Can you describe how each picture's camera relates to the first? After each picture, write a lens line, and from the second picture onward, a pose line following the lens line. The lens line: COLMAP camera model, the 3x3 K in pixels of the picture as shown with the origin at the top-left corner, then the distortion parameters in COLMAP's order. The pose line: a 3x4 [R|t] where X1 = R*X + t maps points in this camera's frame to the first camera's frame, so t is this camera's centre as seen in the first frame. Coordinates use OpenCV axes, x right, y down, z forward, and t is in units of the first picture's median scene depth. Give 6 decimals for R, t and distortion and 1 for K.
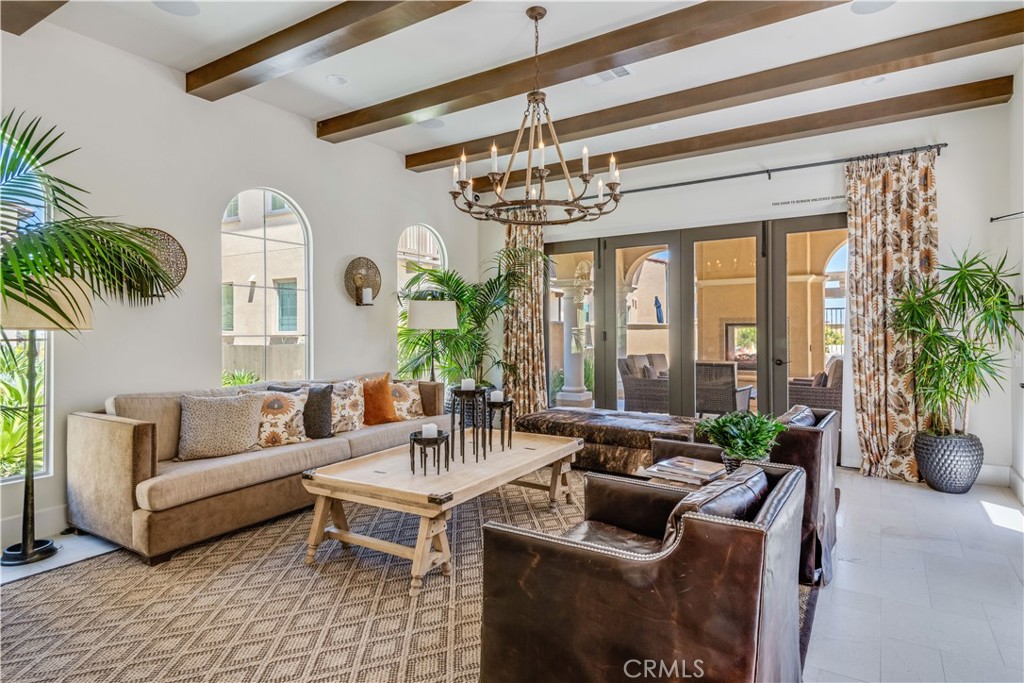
lens RADIAL K [[539.9, 0, 516.0], [0, 539.9, 336.3], [0, 0, 1]] dist [0.036463, 0.000042]
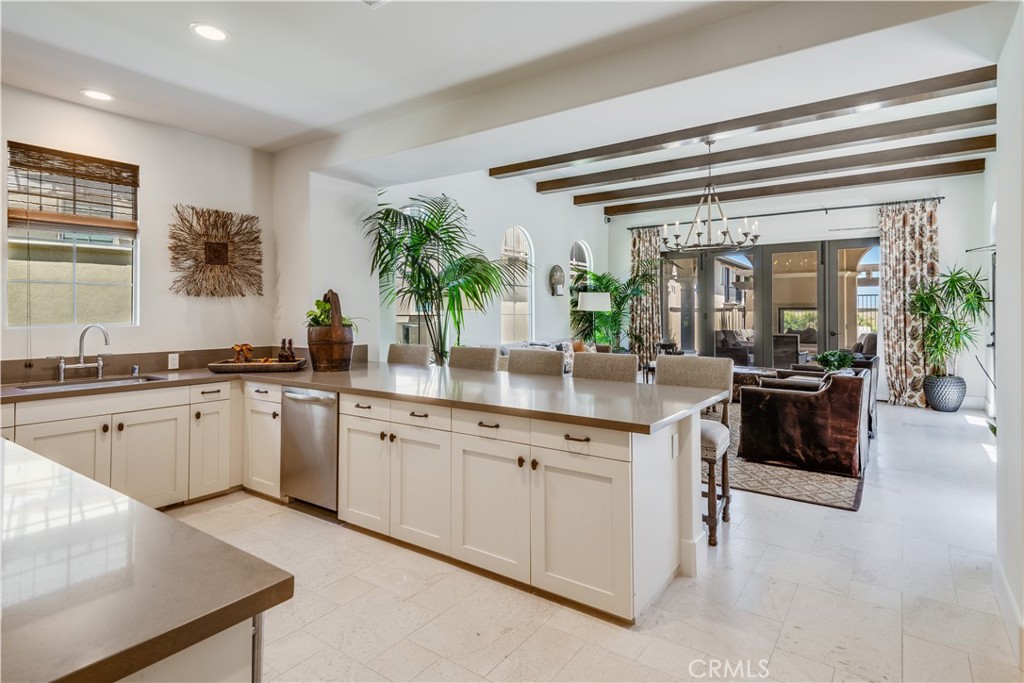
lens RADIAL K [[539.9, 0, 501.8], [0, 539.9, 315.4], [0, 0, 1]] dist [0.036463, 0.000042]
pose [[0.999177, 0.004554, -0.040301, -0.430799], [-0.004760, 0.999976, -0.005036, 0.009768], [0.040277, 0.005223, 0.999175, -0.642086]]
